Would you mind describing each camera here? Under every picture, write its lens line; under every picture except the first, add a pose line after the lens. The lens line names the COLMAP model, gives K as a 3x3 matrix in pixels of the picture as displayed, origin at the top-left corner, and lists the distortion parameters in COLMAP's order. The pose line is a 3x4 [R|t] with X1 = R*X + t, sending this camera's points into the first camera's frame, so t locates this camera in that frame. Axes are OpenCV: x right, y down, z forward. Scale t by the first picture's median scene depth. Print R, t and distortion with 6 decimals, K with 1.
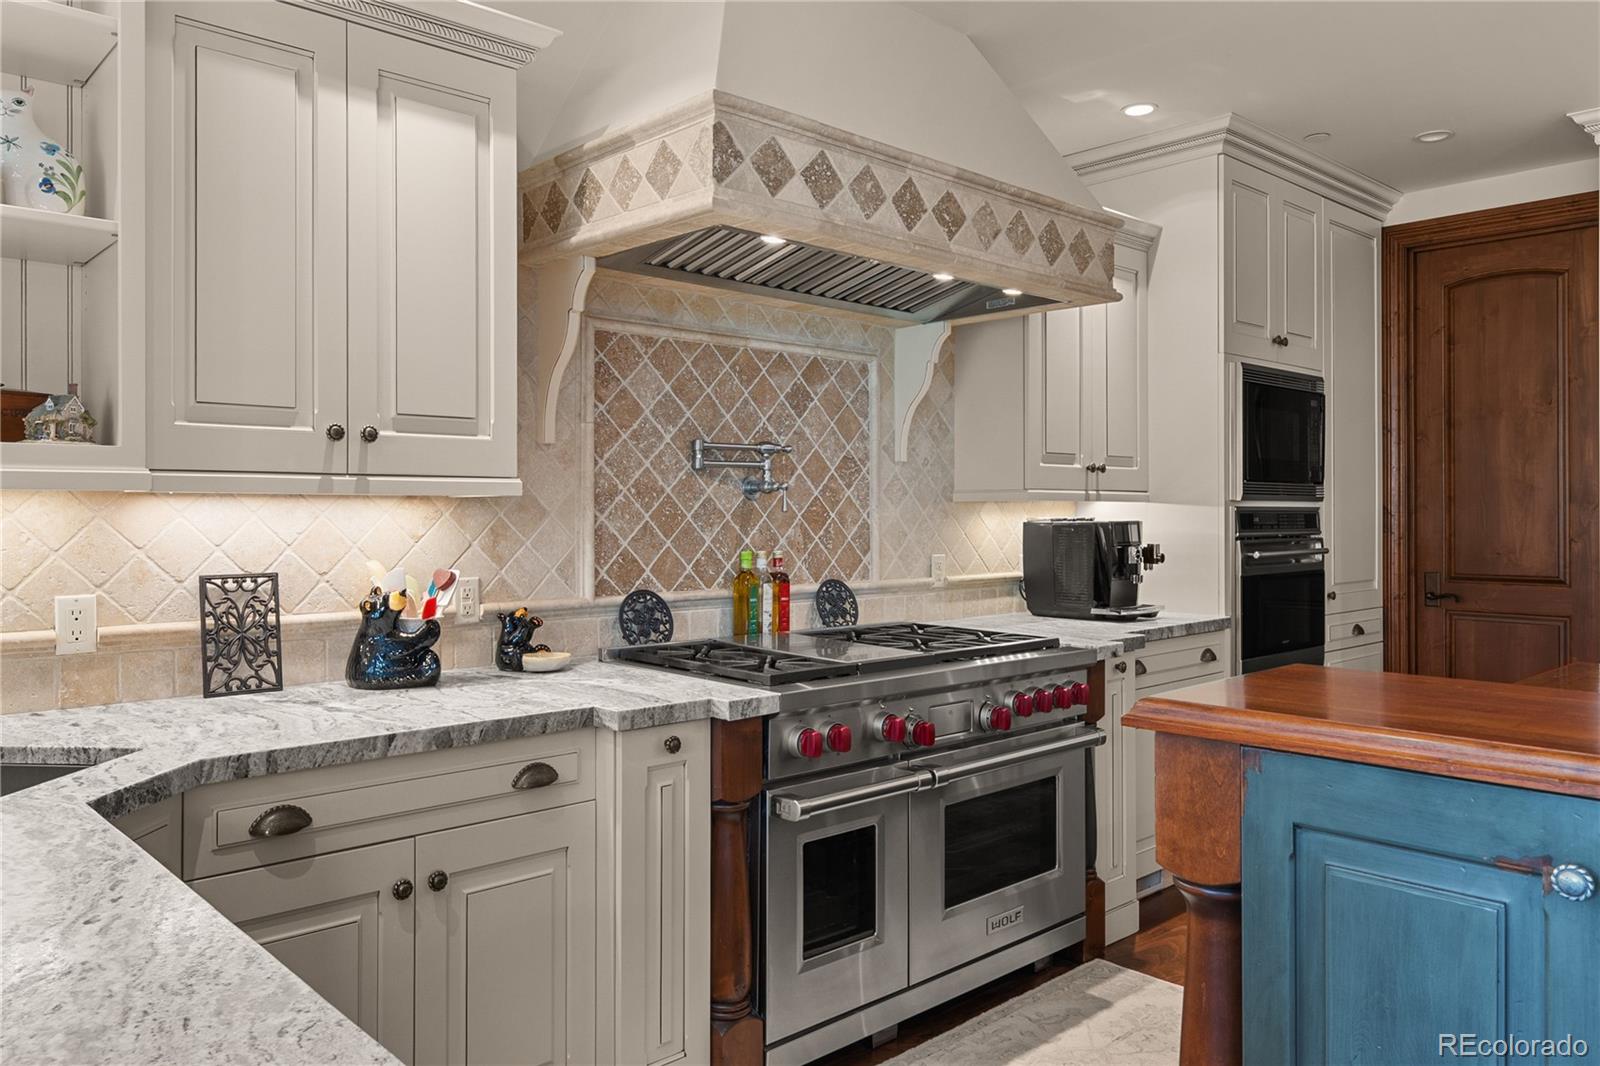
lens RADIAL K [[1151.0, 0, 800.8], [0, 1151.0, 525.3], [0, 0, 1]] dist [-0.001736, -0.000051]
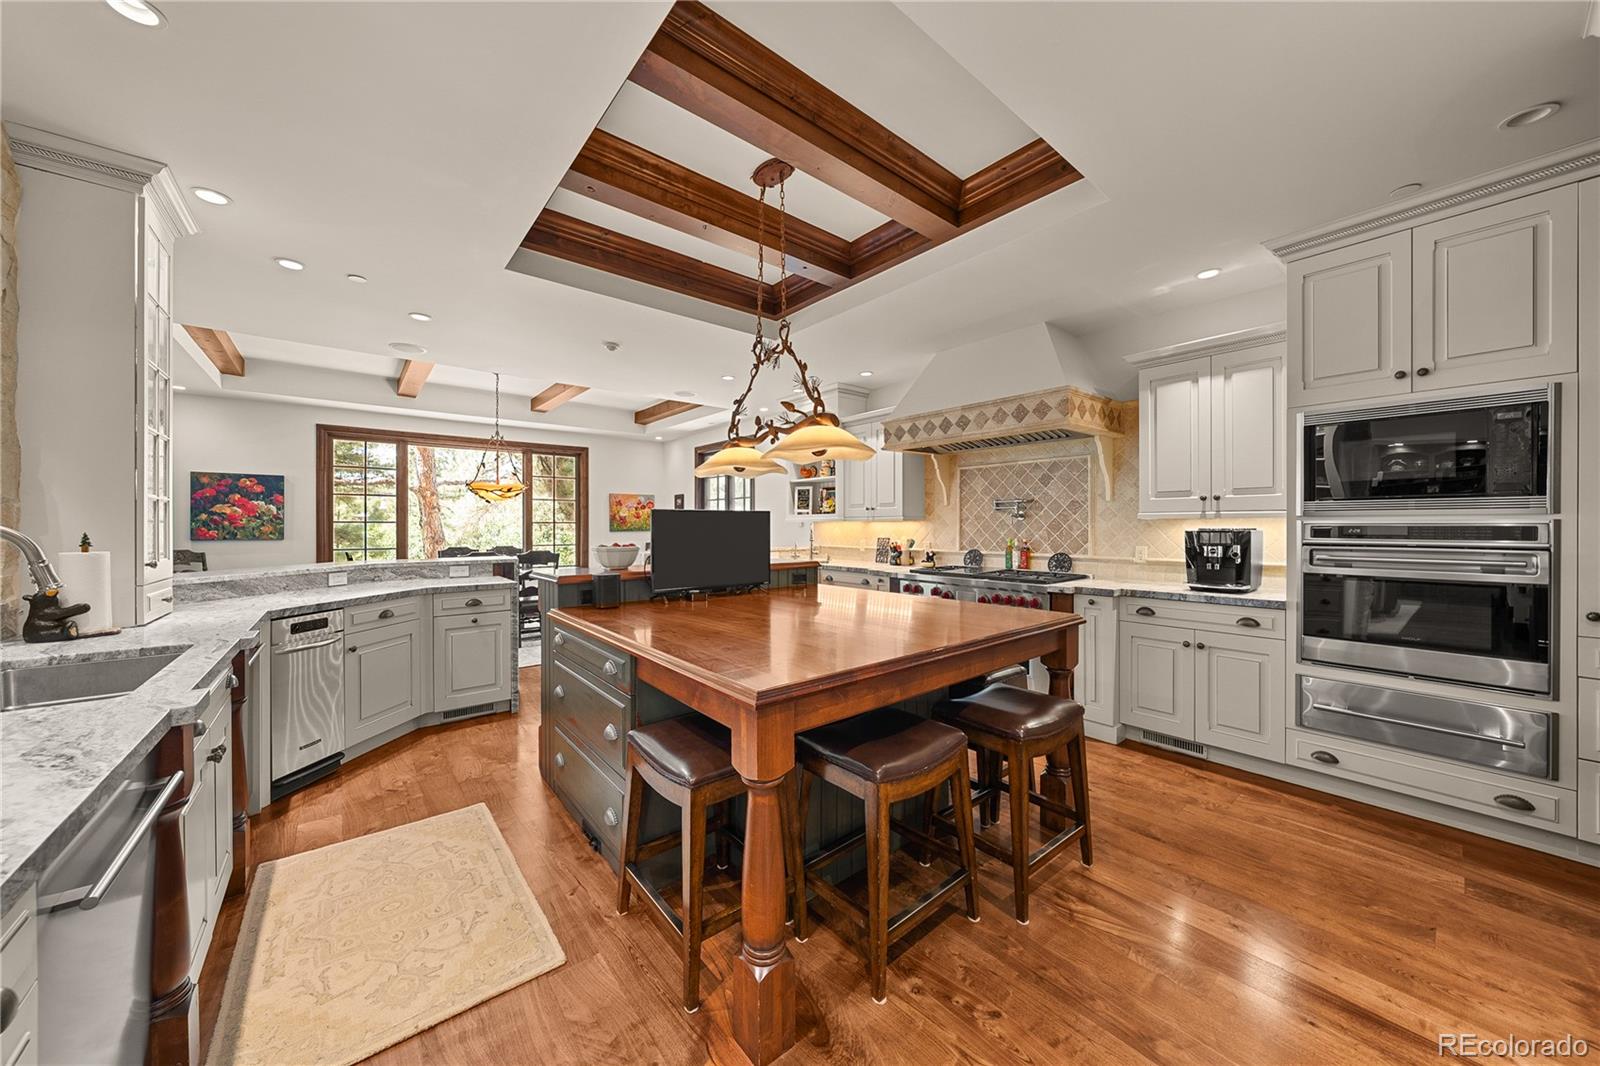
lens RADIAL K [[552.0, 0, 803.0], [0, 552.0, 526.8], [0, 0, 1]] dist [0.000501, 0.000018]
pose [[-0.057533, 0.004907, -0.998332, 1.319784], [-0.008570, 0.999949, 0.005409, -0.009487], [0.998307, 0.008867, -0.057488, 0.581860]]
